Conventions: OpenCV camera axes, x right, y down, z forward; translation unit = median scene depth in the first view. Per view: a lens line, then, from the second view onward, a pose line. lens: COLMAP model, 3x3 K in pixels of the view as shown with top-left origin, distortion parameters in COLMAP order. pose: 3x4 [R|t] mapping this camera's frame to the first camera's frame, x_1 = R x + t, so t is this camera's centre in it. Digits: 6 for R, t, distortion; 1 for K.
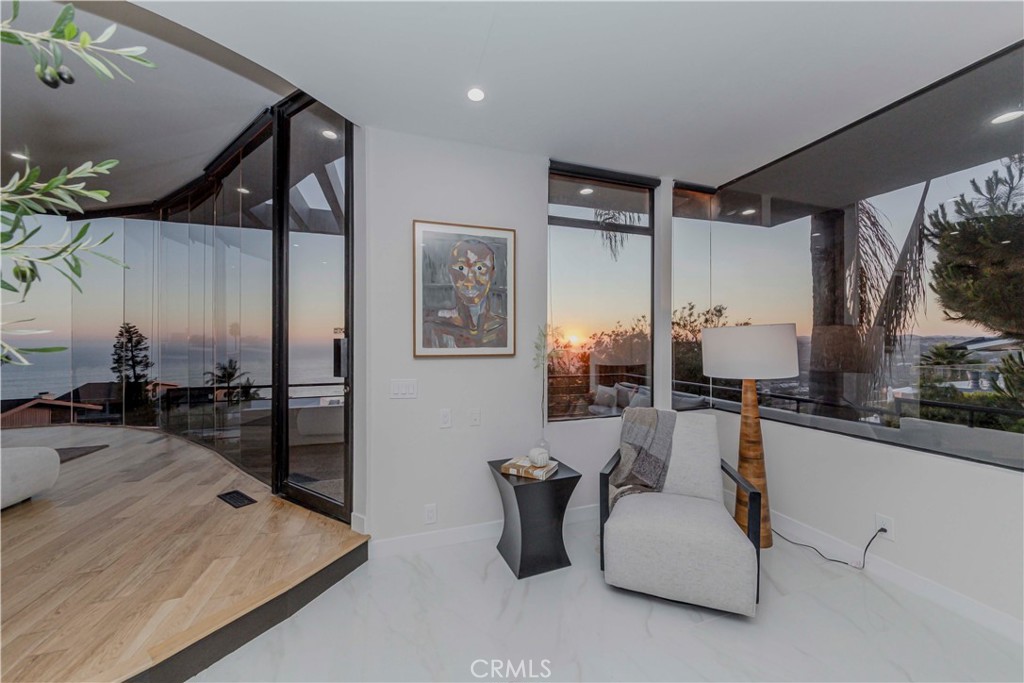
lens RADIAL K [[377.9, 0, 509.7], [0, 377.9, 340.2], [0, 0, 1]] dist [-0.000166, -0.000002]
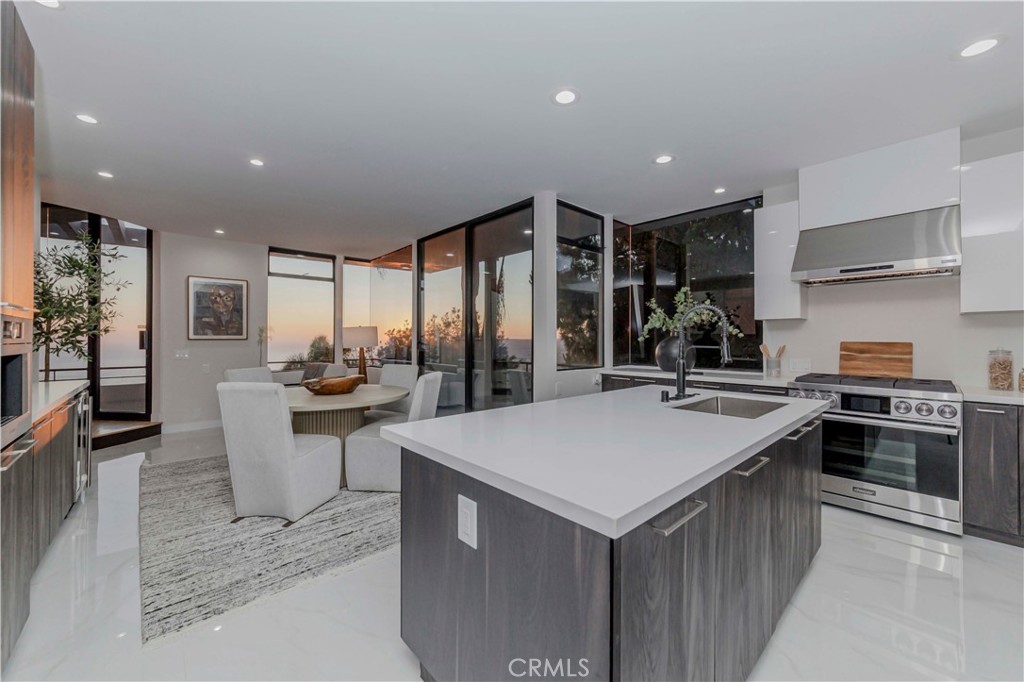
lens RADIAL K [[386.9, 0, 512.3], [0, 386.9, 339.7], [0, 0, 1]] dist [0.001048, 0.000116]
pose [[0.931851, -0.002791, 0.362831, 0.627706], [-0.000160, 0.999967, 0.008103, 0.025129], [-0.362842, -0.007609, 0.931820, -1.617205]]
